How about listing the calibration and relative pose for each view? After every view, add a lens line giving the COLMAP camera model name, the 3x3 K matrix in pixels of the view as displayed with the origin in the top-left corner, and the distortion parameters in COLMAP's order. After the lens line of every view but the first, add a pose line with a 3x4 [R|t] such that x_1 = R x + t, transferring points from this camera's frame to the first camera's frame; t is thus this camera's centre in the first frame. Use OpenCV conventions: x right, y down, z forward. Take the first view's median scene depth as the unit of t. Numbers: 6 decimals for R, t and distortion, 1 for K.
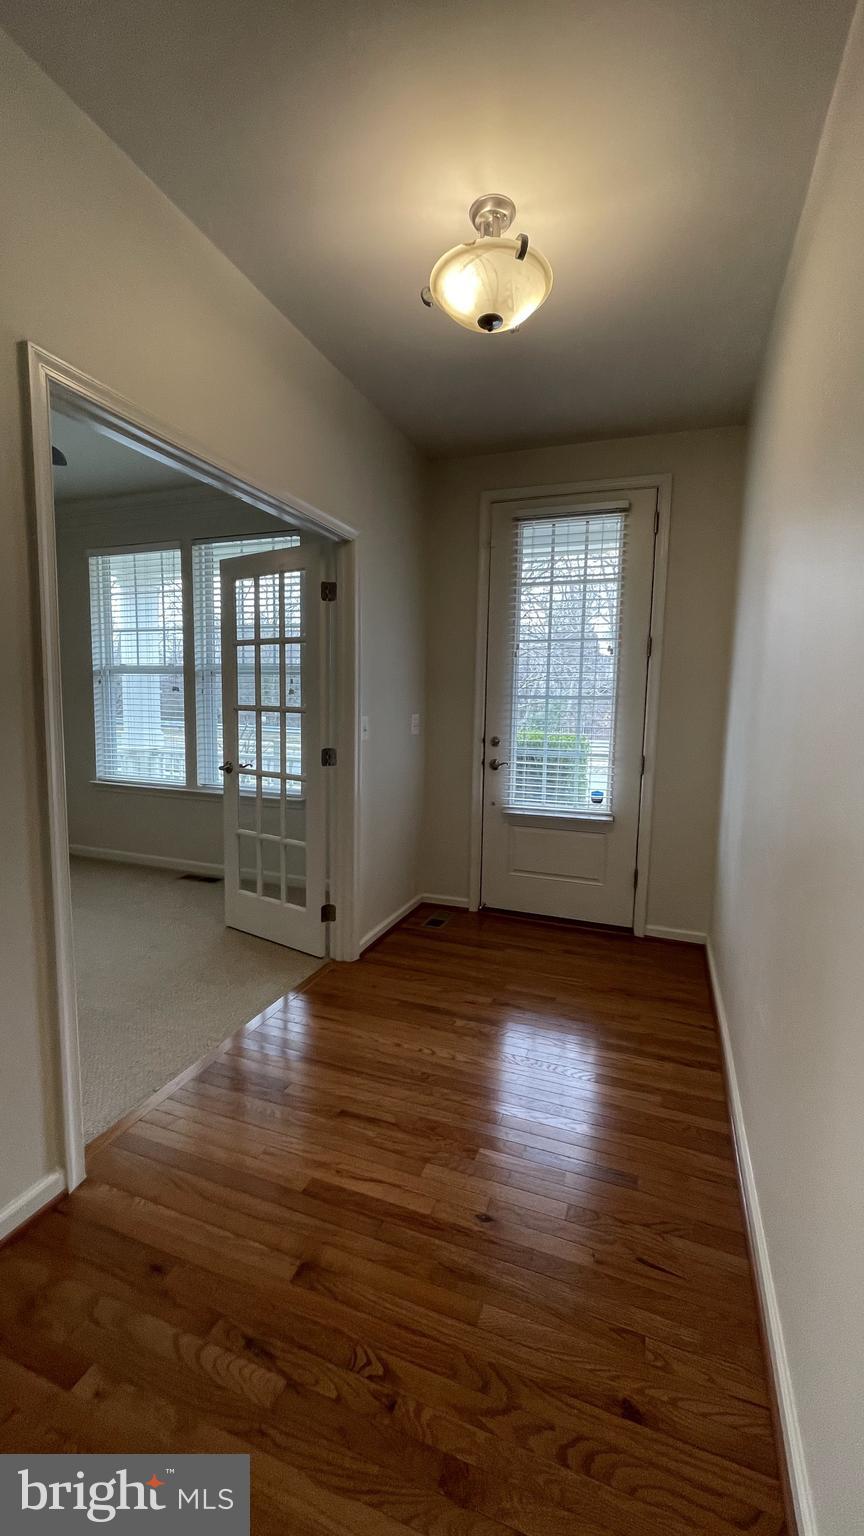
lens RADIAL K [[615.6, 0, 442.3], [0, 615.6, 770.9], [0, 0, 1]] dist [-0.002105, 0.000220]
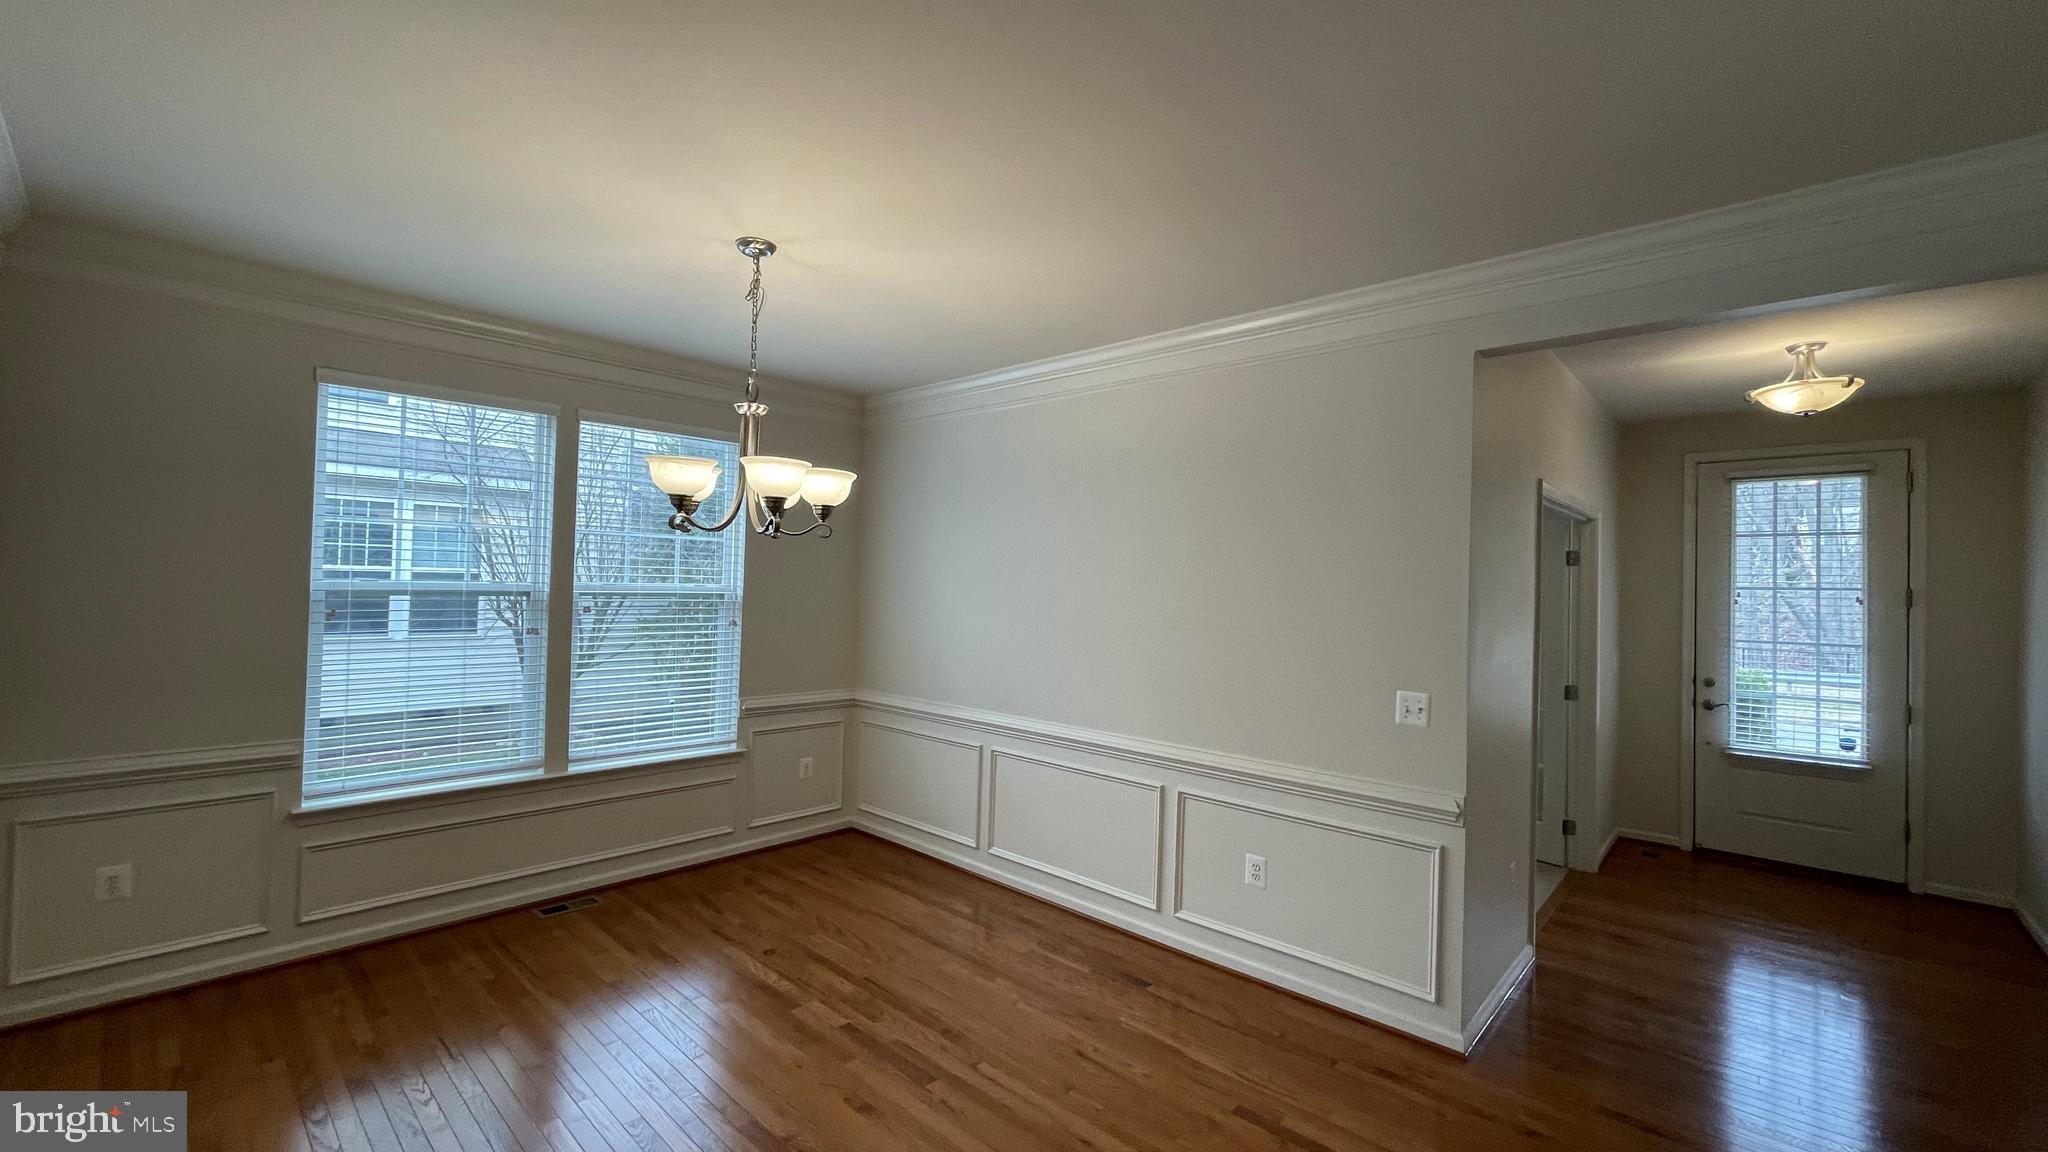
lens RADIAL K [[820.8, 0, 1021.8], [0, 820.8, 571.6], [0, 0, 1]] dist [-0.002105, 0.000220]
pose [[0.923339, -0.006255, -0.383935, -0.478963], [-0.046652, 0.990633, -0.128334, -0.001466], [0.381142, 0.136407, 0.914398, -0.777653]]
